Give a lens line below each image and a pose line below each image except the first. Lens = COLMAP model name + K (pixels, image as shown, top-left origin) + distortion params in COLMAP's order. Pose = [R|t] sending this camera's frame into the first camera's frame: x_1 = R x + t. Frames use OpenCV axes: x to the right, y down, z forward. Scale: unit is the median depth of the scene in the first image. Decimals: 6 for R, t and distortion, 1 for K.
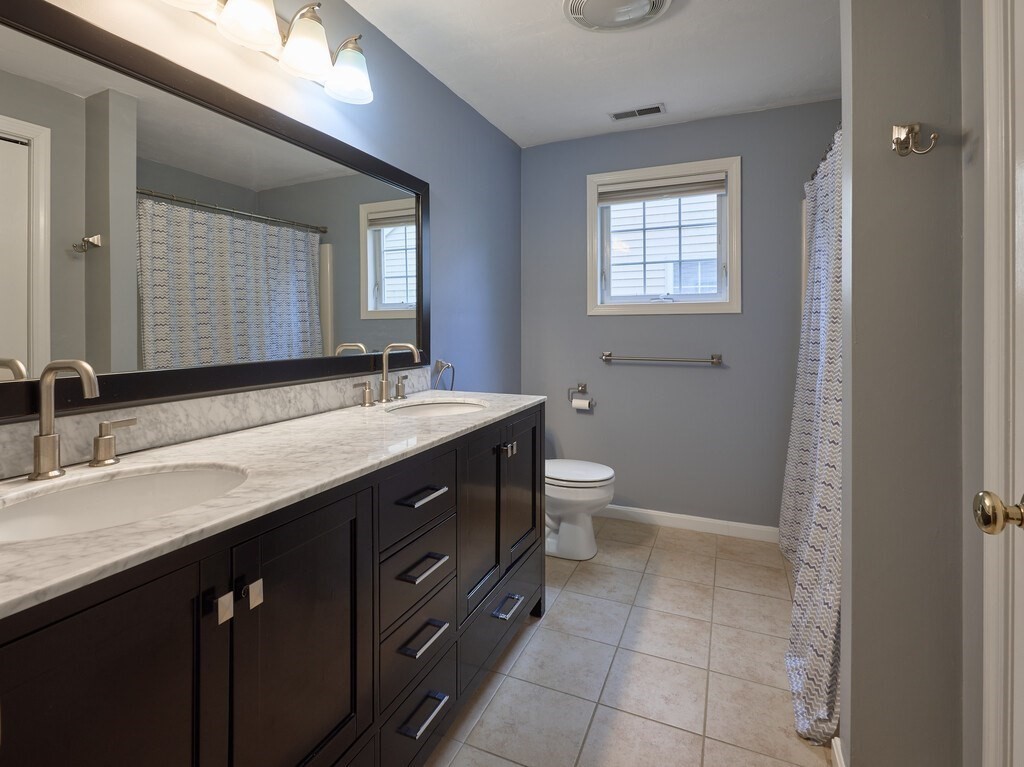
lens RADIAL K [[523.2, 0, 507.6], [0, 523.2, 346.0], [0, 0, 1]] dist [0.001649, 0.000515]
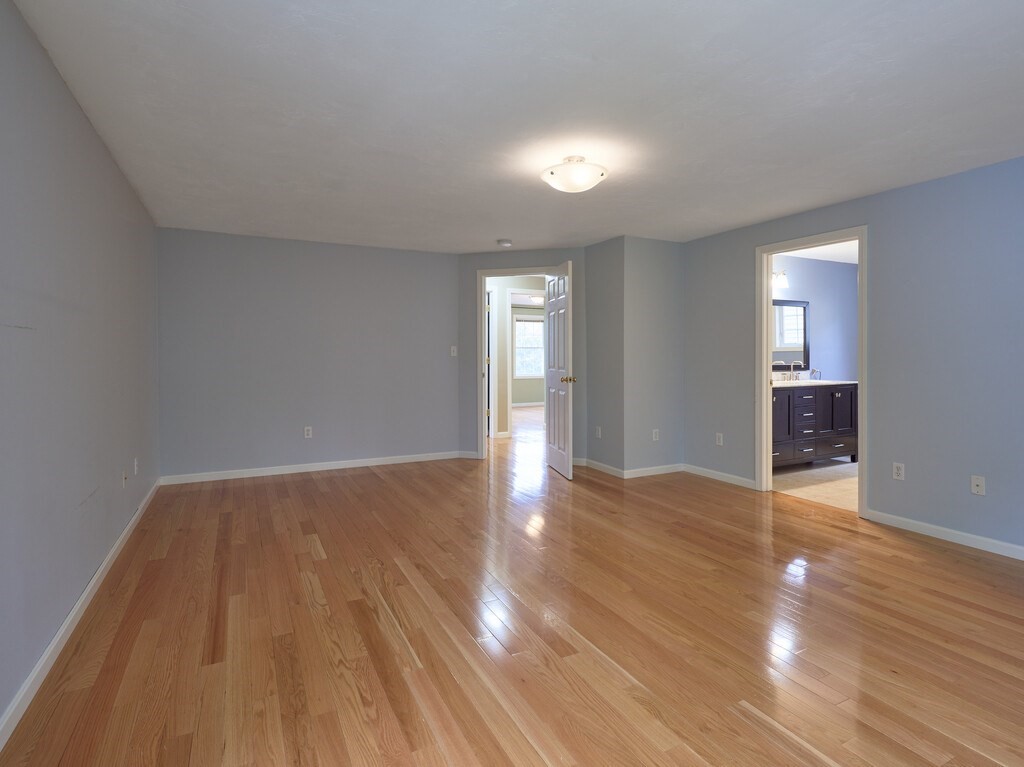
lens RADIAL K [[523.2, 0, 507.6], [0, 523.2, 346.0], [0, 0, 1]] dist [0.001649, 0.000515]
pose [[0.772209, -0.014850, -0.635195, 0.362494], [-0.018403, 0.998785, -0.045723, 0.064323], [0.635102, 0.046997, 0.770997, -2.050289]]
